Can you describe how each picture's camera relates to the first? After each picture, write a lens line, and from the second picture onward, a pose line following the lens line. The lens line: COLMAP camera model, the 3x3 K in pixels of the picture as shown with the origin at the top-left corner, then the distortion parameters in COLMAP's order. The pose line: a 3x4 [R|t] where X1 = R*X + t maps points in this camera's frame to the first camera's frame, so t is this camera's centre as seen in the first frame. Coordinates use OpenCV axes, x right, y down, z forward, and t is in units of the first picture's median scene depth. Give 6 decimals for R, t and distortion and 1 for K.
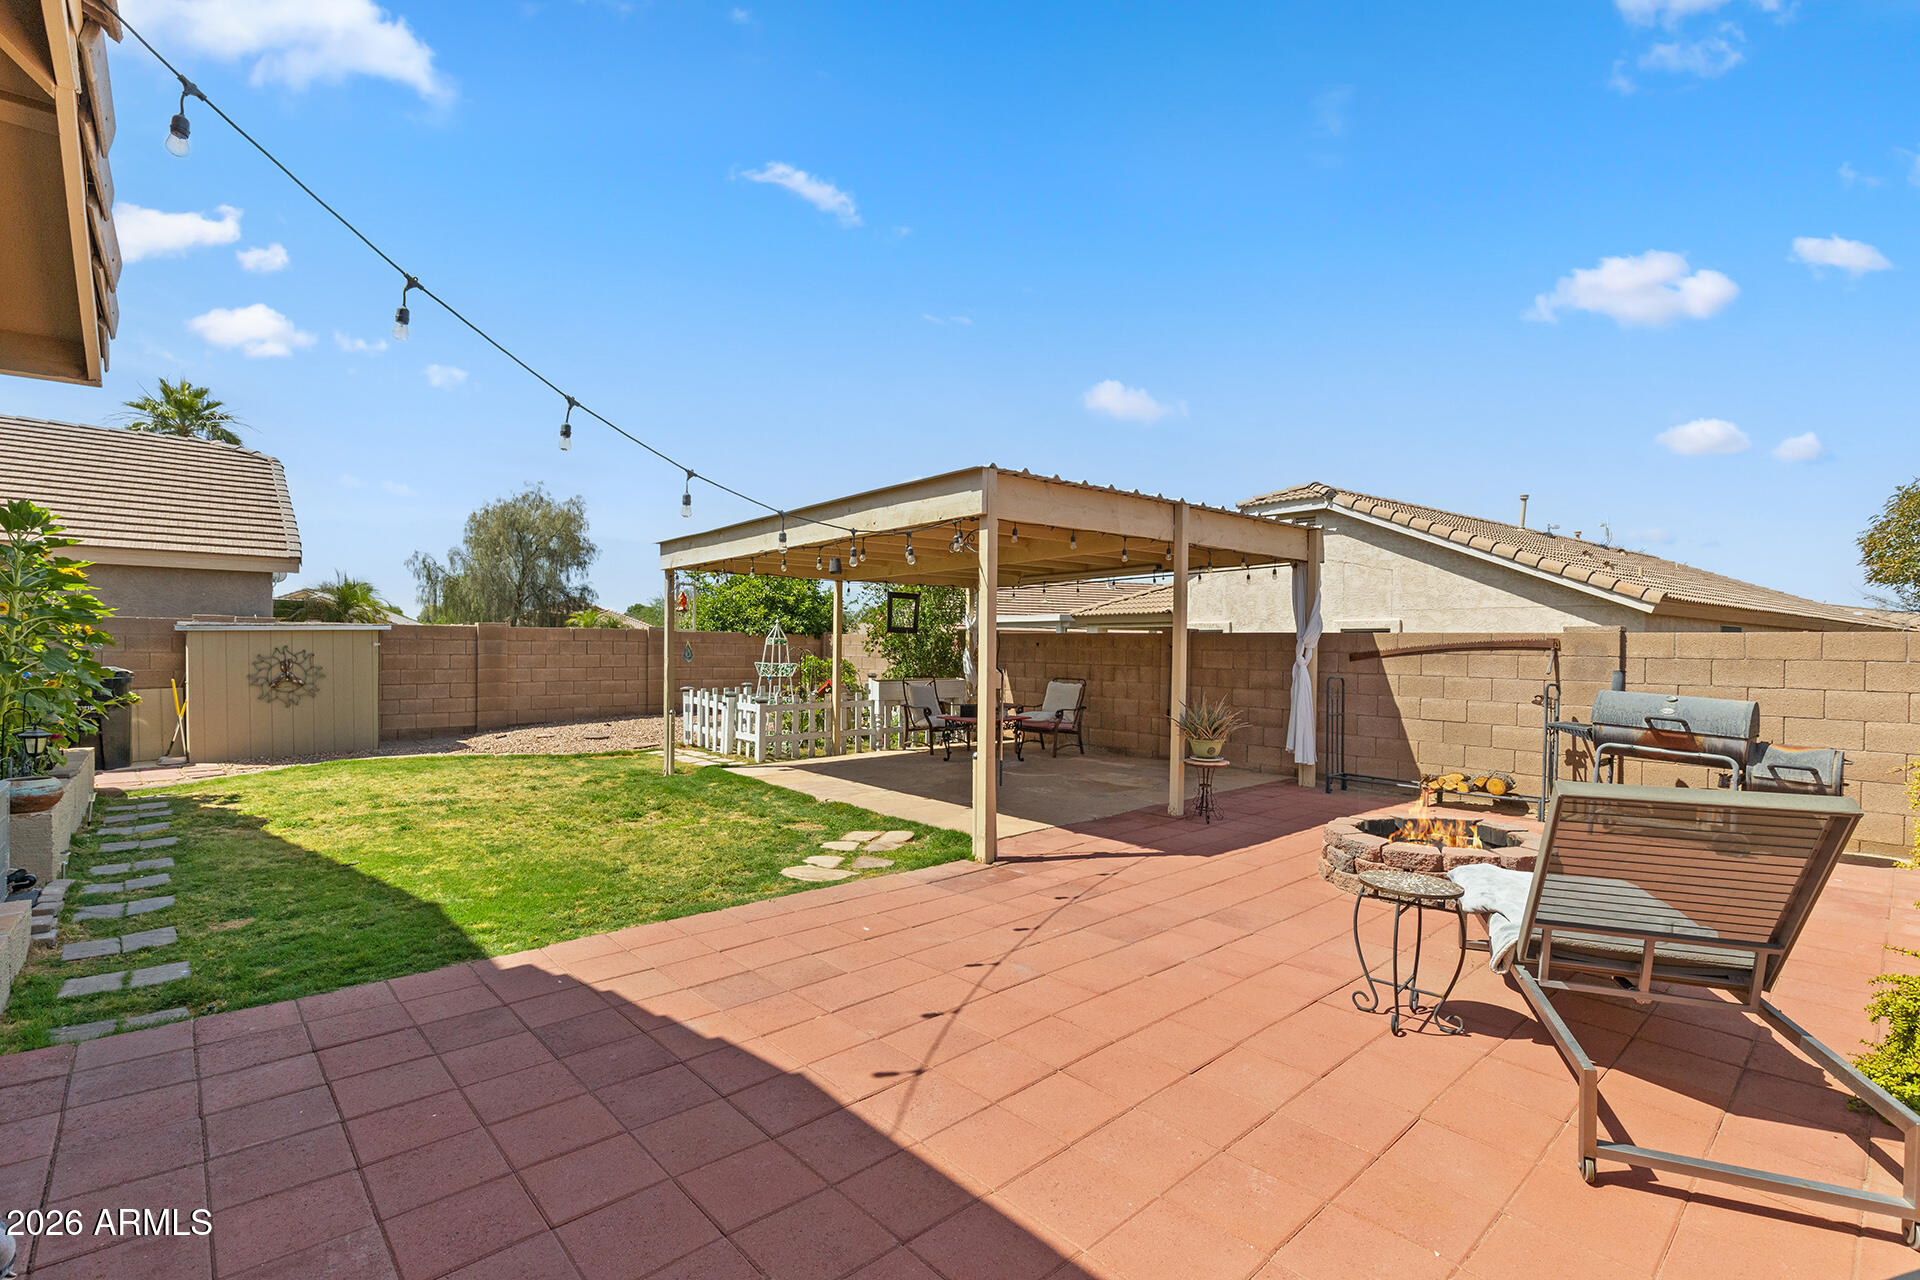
lens RADIAL K [[866.4, 0, 960.5], [0, 866.4, 647.4], [0, 0, 1]] dist [0.005199, 0.000267]
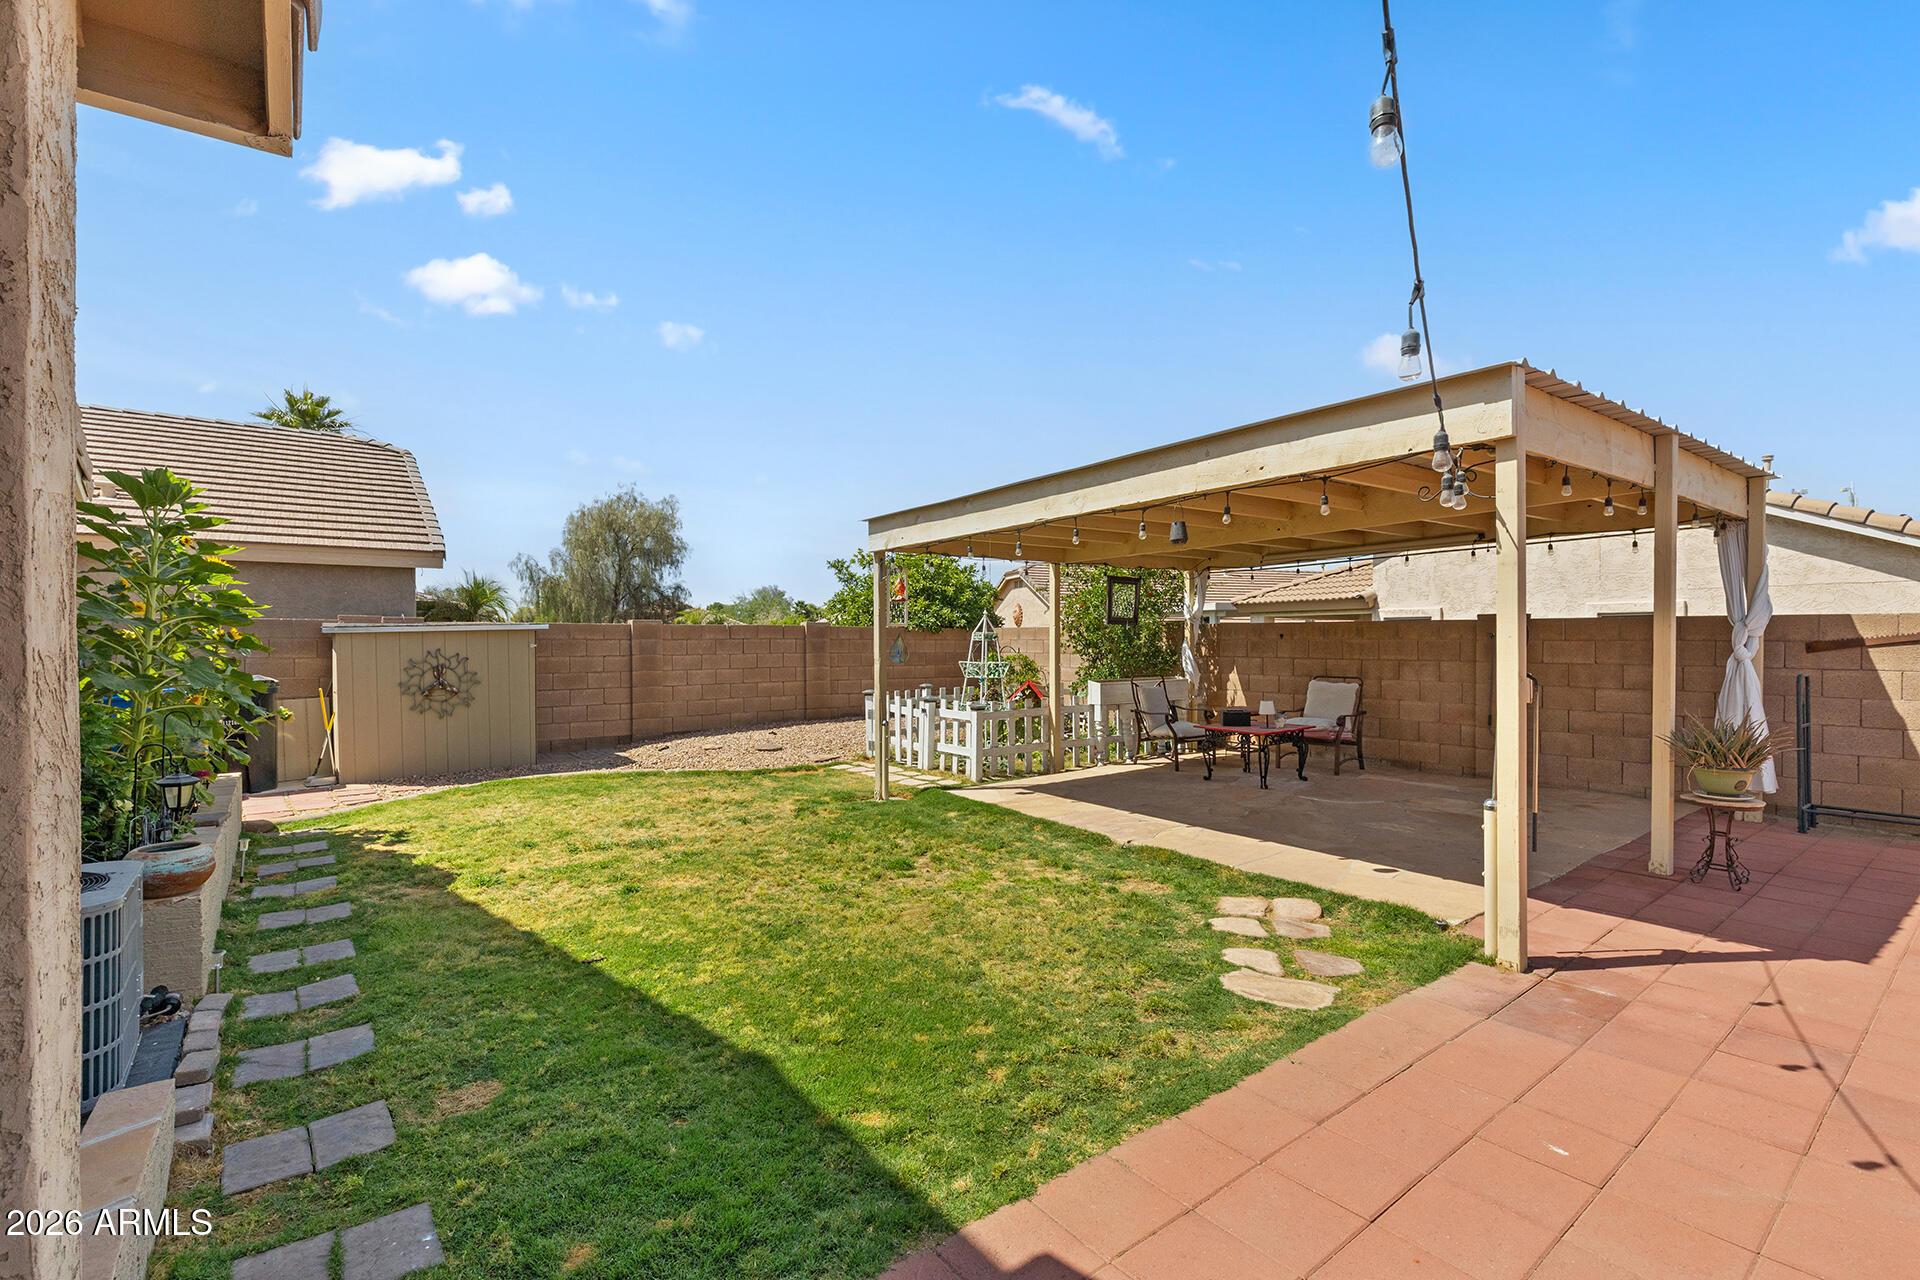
lens RADIAL K [[858.5, 0, 957.3], [0, 858.5, 640.0], [0, 0, 1]] dist [0.006277, -0.000919]
pose [[0.996791, -0.012942, -0.078989, -0.201281], [0.012854, 0.999916, -0.001628, -0.002857], [0.079003, 0.000607, 0.996874, 0.189611]]
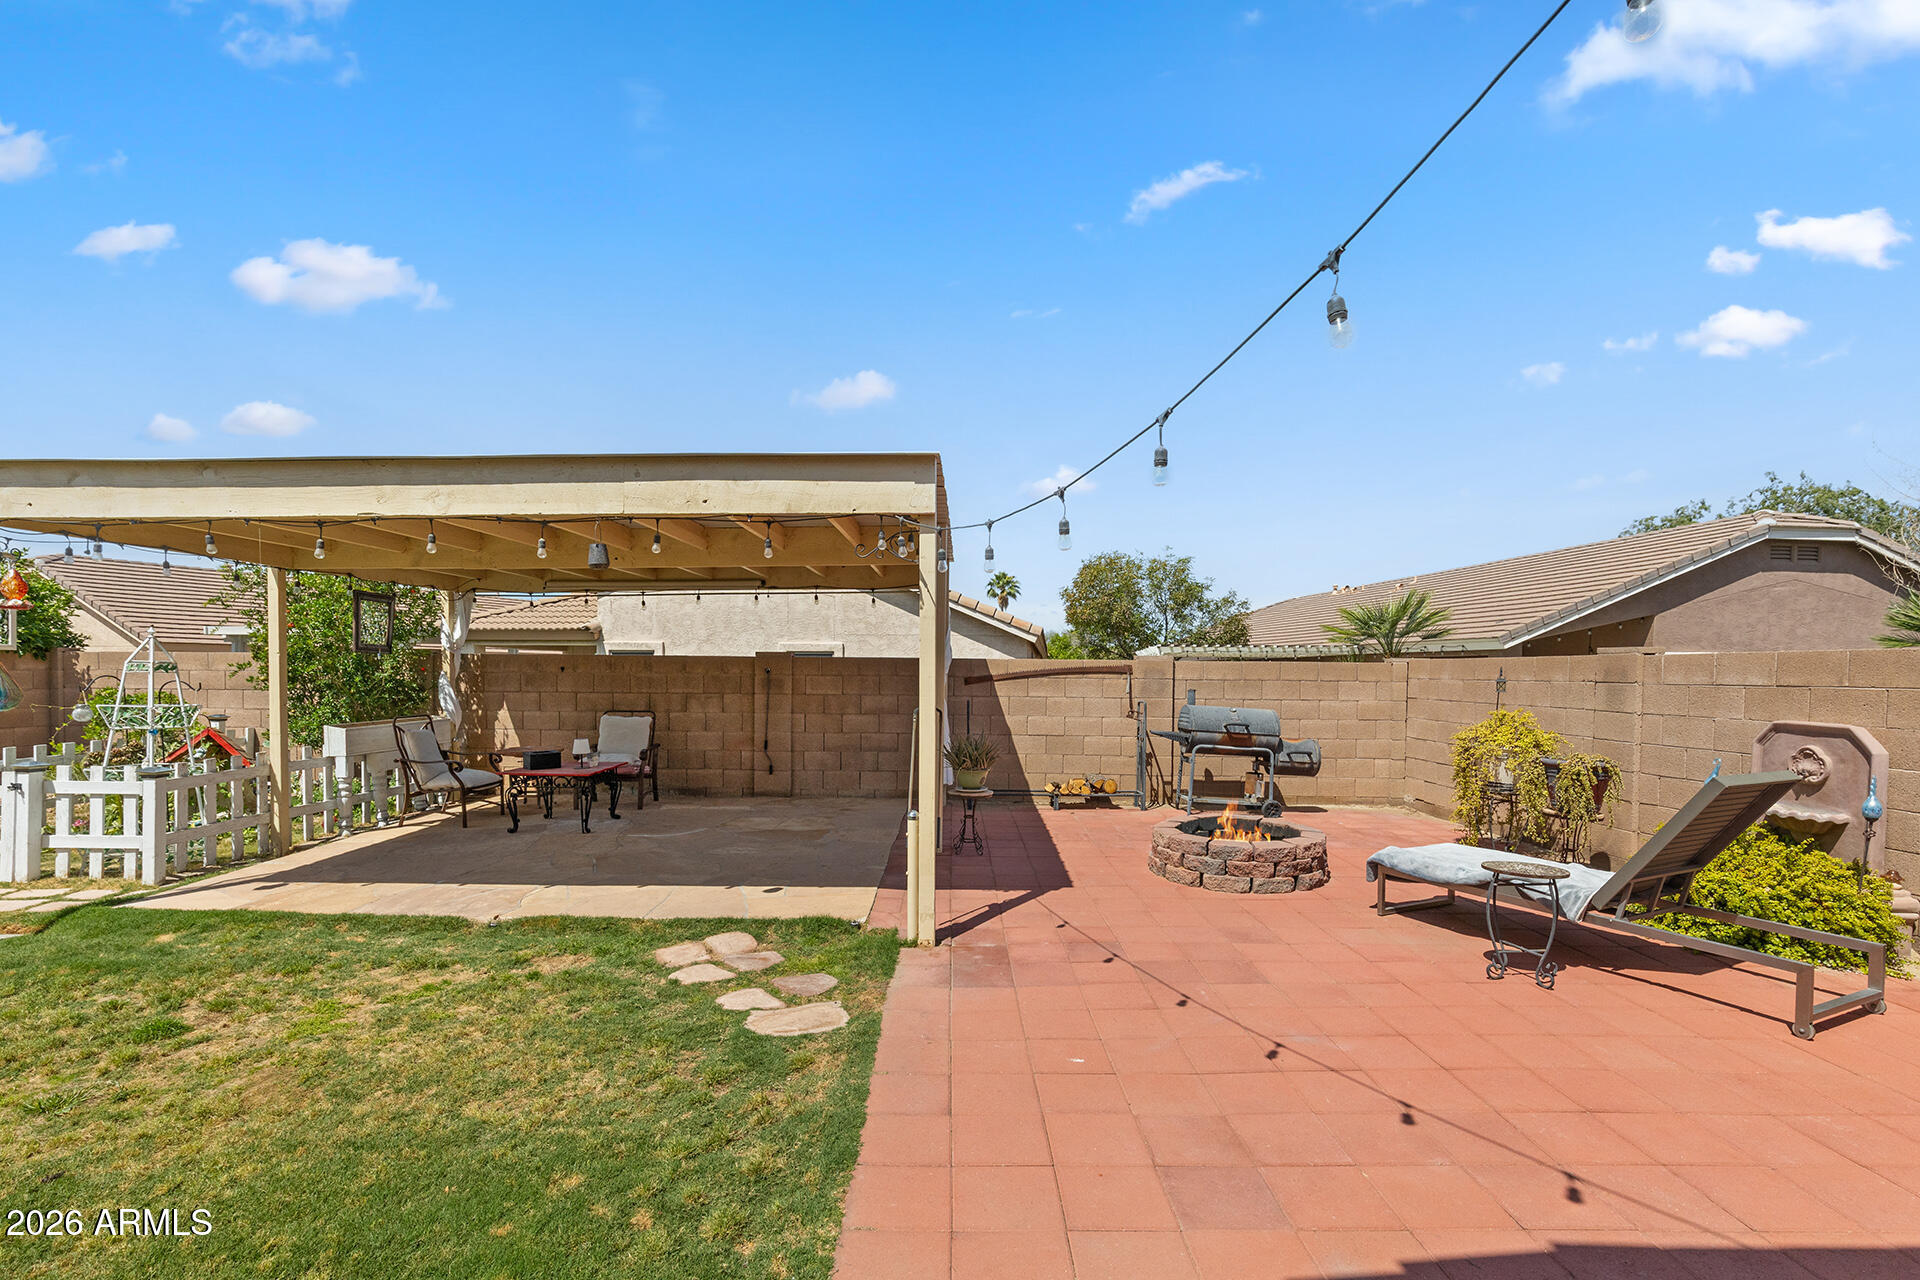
lens RADIAL K [[876.3, 0, 957.4], [0, 876.3, 690.3], [0, 0, 1]] dist [0.007074, -0.000182]
pose [[0.670179, -0.023124, 0.741839, -0.333729], [0.001790, 0.999562, 0.029540, -0.008864], [-0.742197, -0.018469, 0.669927, 0.259068]]
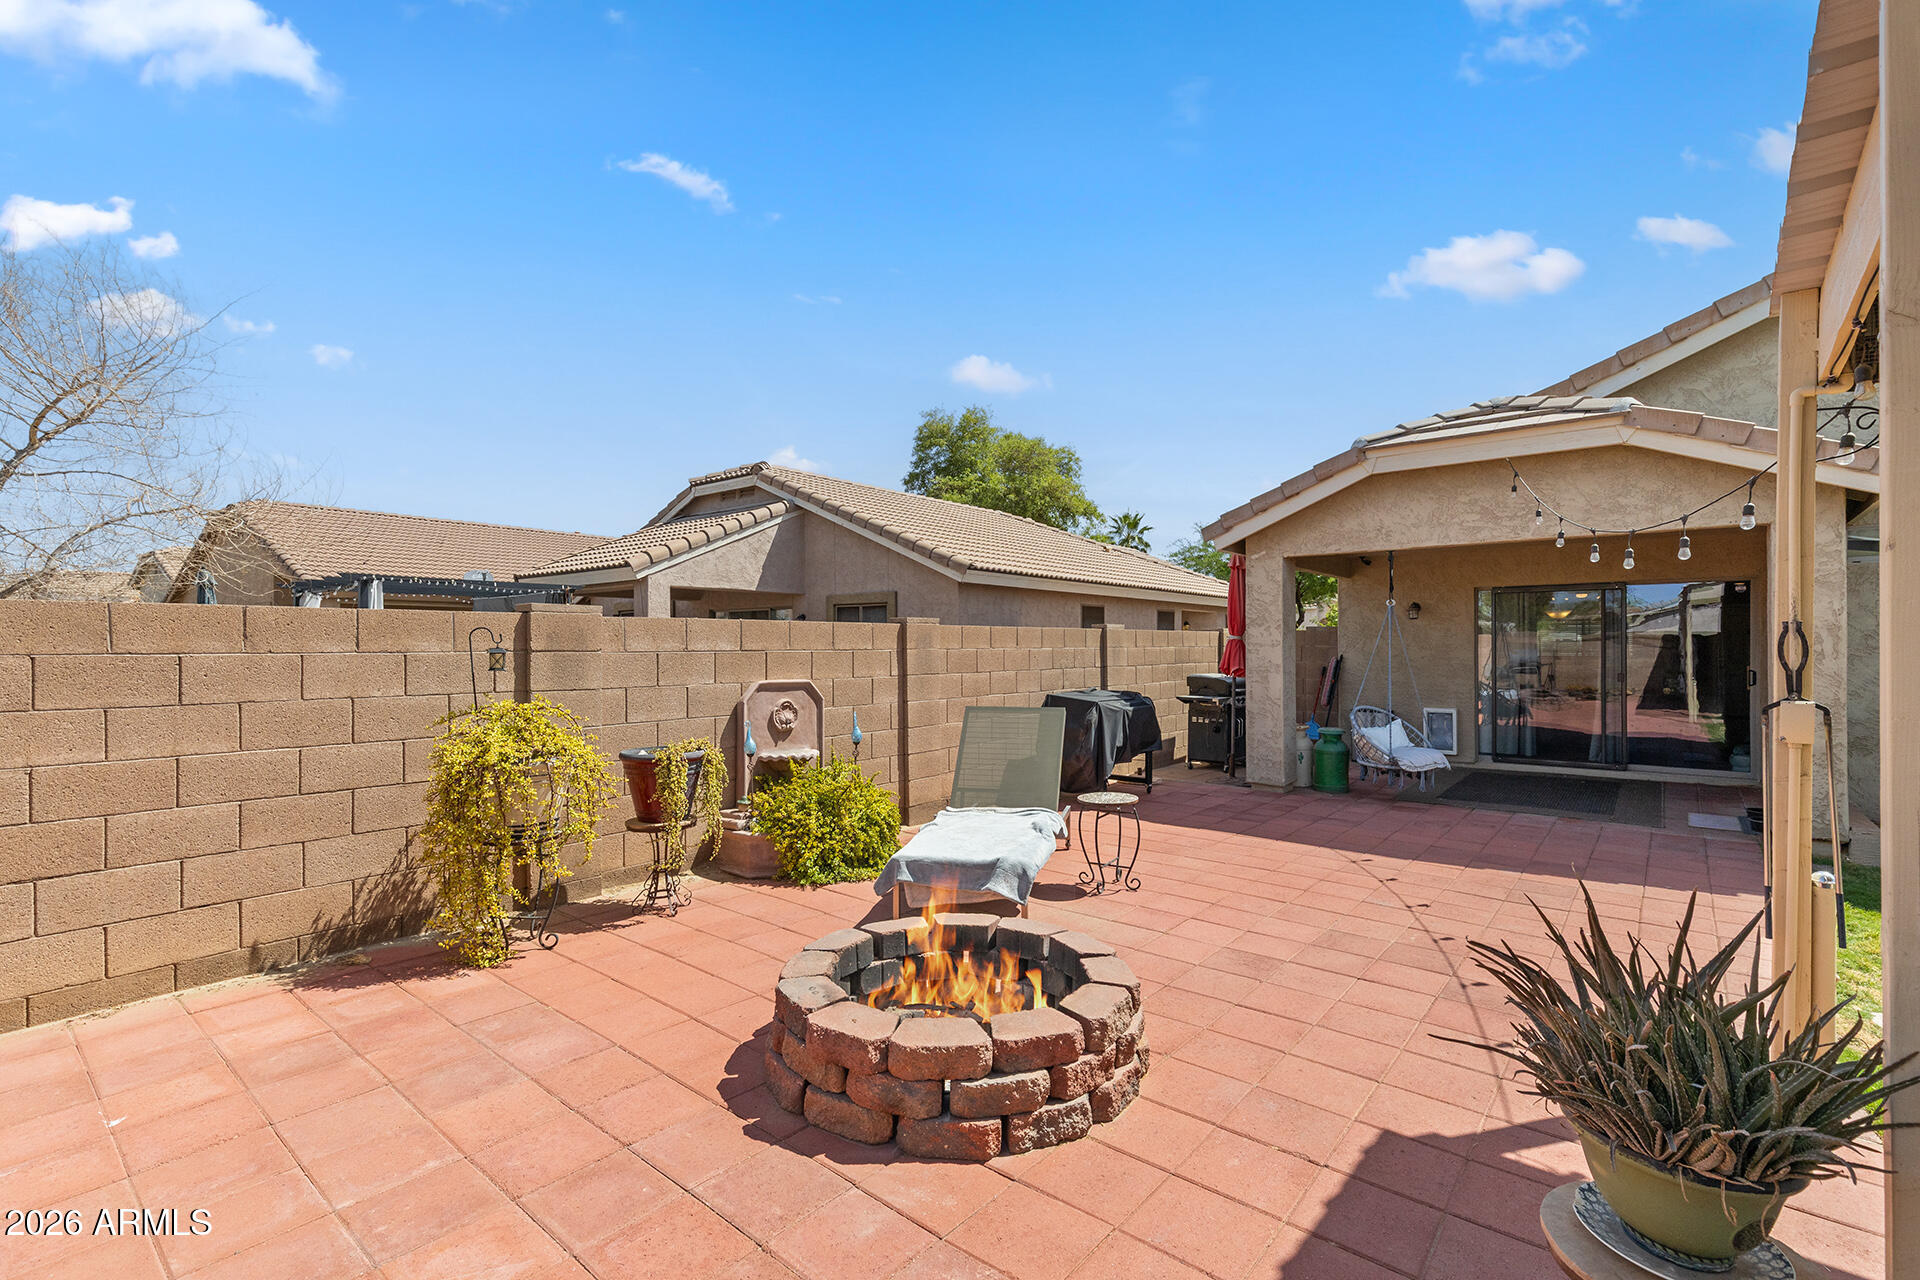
lens RADIAL K [[866.4, 0, 960.5], [0, 866.4, 647.4], [0, 0, 1]] dist [0.005199, 0.000267]
pose [[-0.990377, -0.010233, -0.138018, 0.344076], [-0.010685, 0.999940, 0.002534, 0.000200], [0.137984, 0.003985, -0.990426, 0.857458]]
